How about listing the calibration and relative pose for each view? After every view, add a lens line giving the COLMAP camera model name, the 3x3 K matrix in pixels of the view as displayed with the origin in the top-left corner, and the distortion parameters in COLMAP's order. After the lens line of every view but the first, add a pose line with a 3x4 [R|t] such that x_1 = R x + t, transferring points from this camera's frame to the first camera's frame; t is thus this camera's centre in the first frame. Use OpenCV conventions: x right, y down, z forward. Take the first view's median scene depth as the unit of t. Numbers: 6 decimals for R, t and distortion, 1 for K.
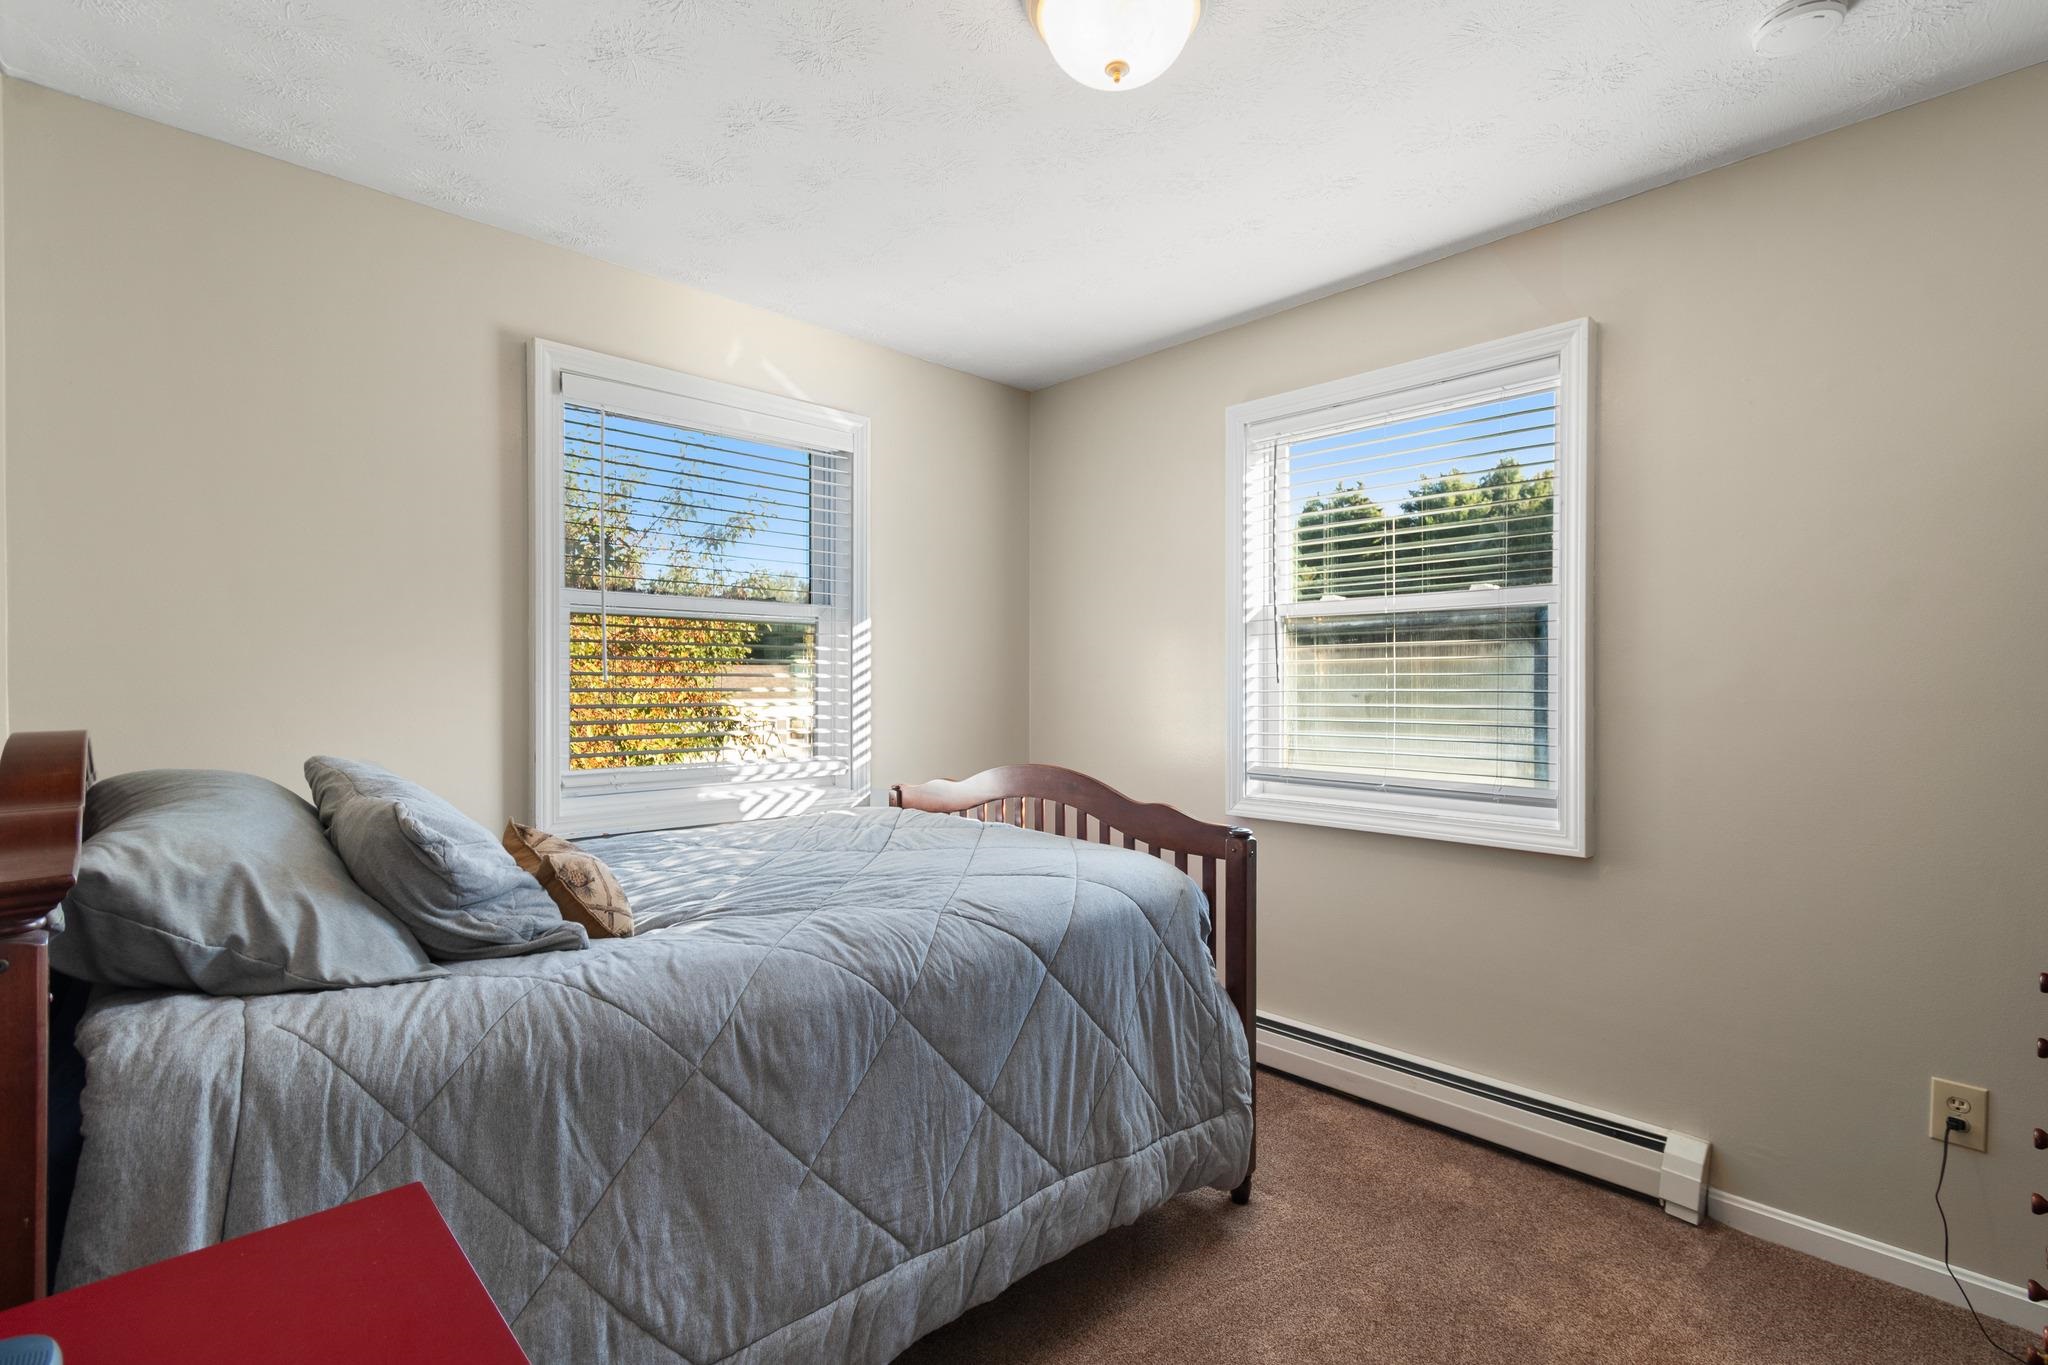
lens RADIAL K [[923.7, 0, 1040.1], [0, 923.7, 685.2], [0, 0, 1]] dist [0.004047, -0.003531]
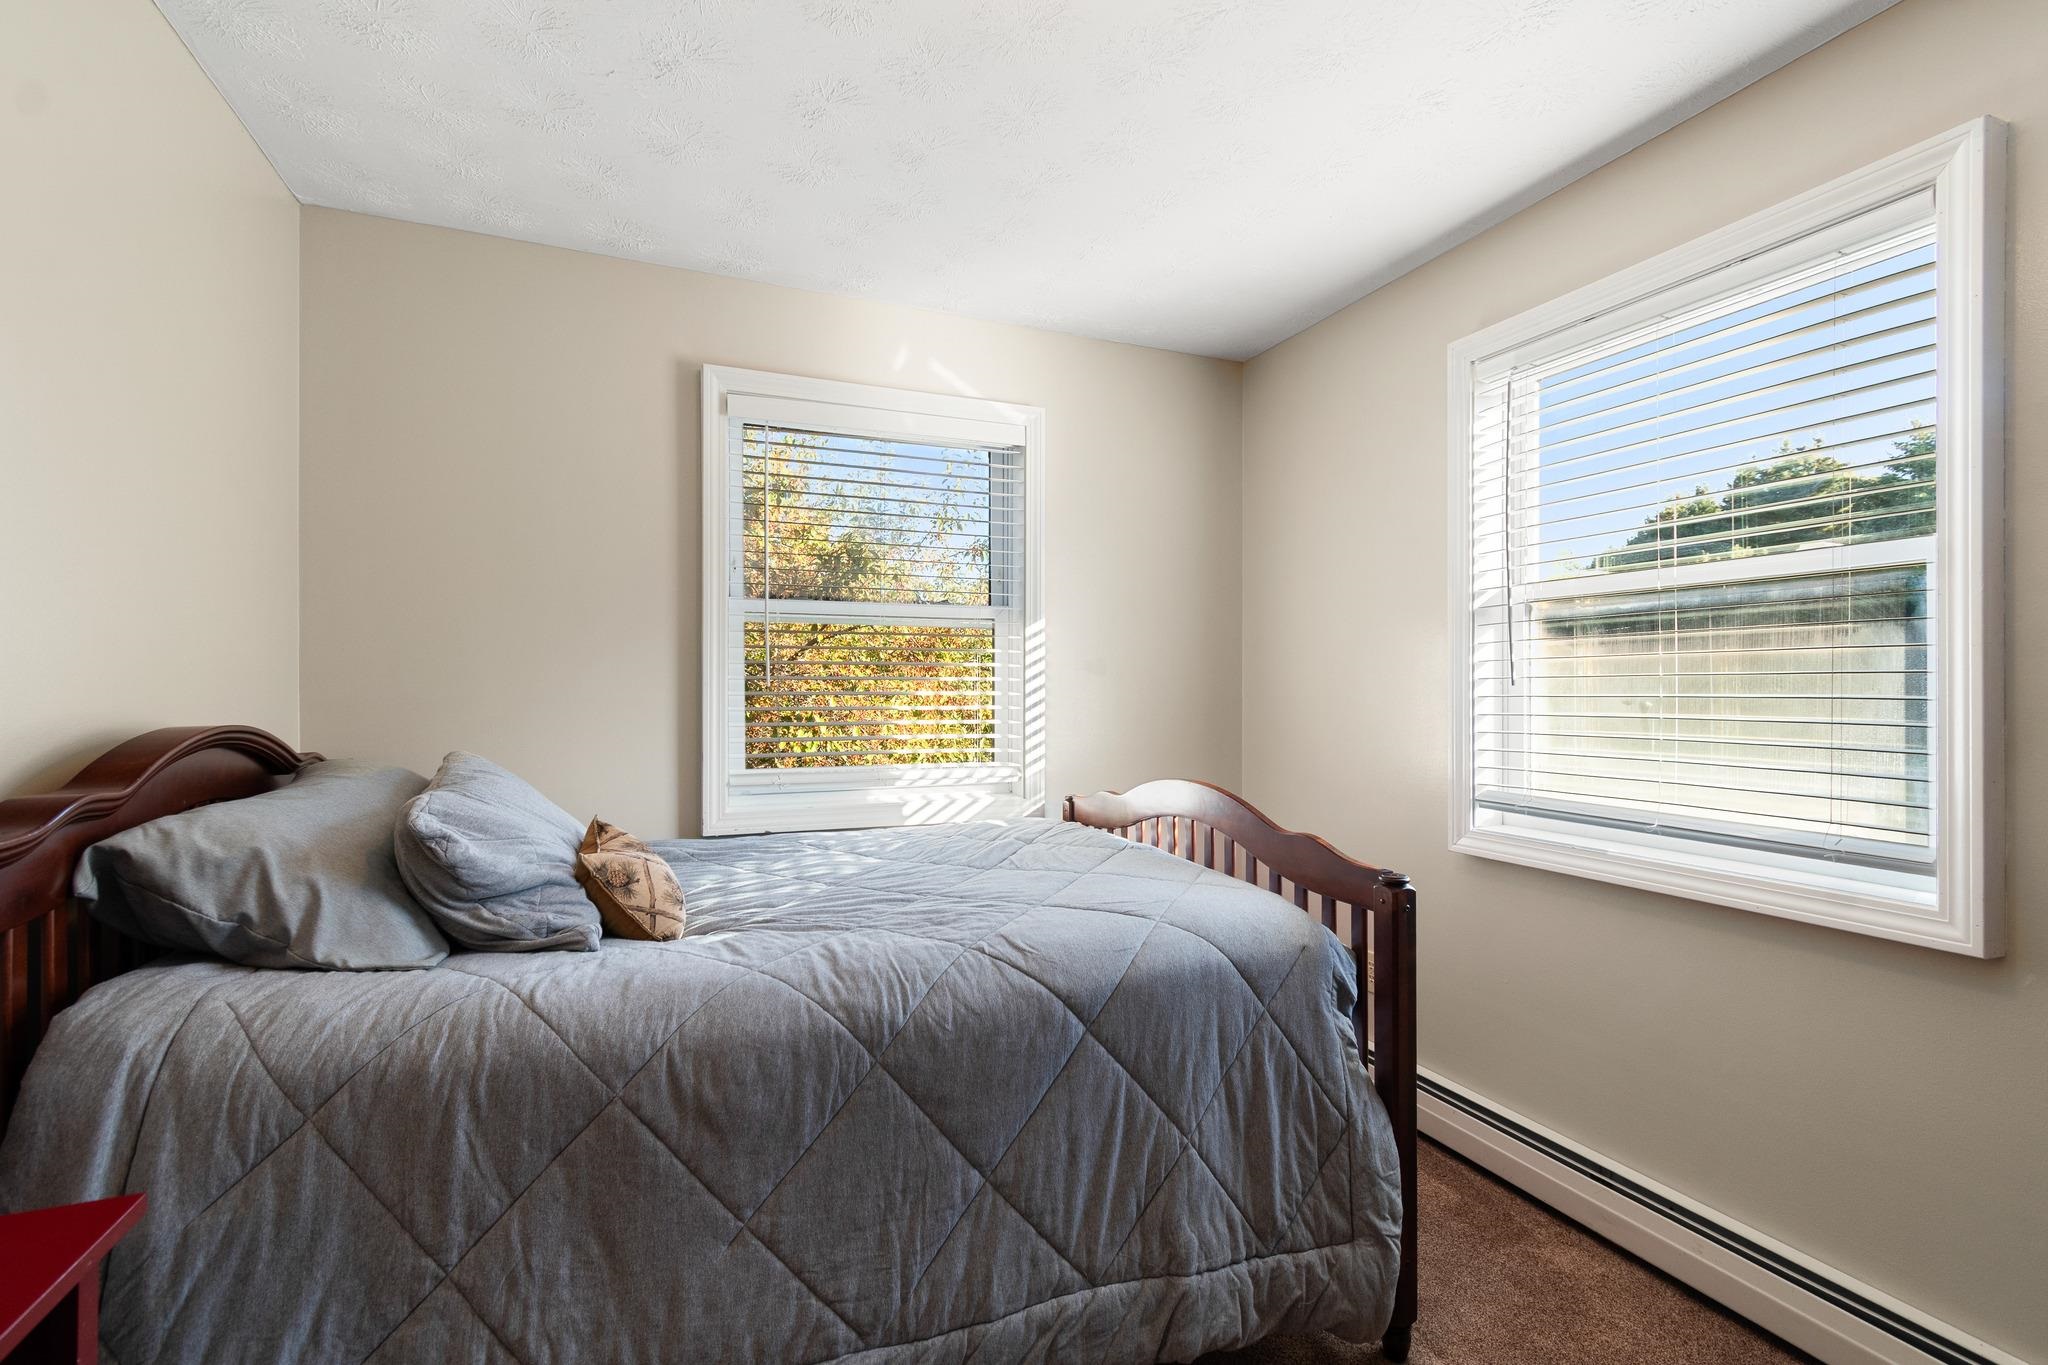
lens RADIAL K [[923.7, 0, 1010.4], [0, 923.7, 682.6], [0, 0, 1]] dist [0.004047, -0.003531]
pose [[0.929448, -0.002858, -0.368941, 0.248545], [-0.000113, 0.999968, -0.008032, 0.001791], [0.368952, 0.007507, 0.929418, 0.194459]]
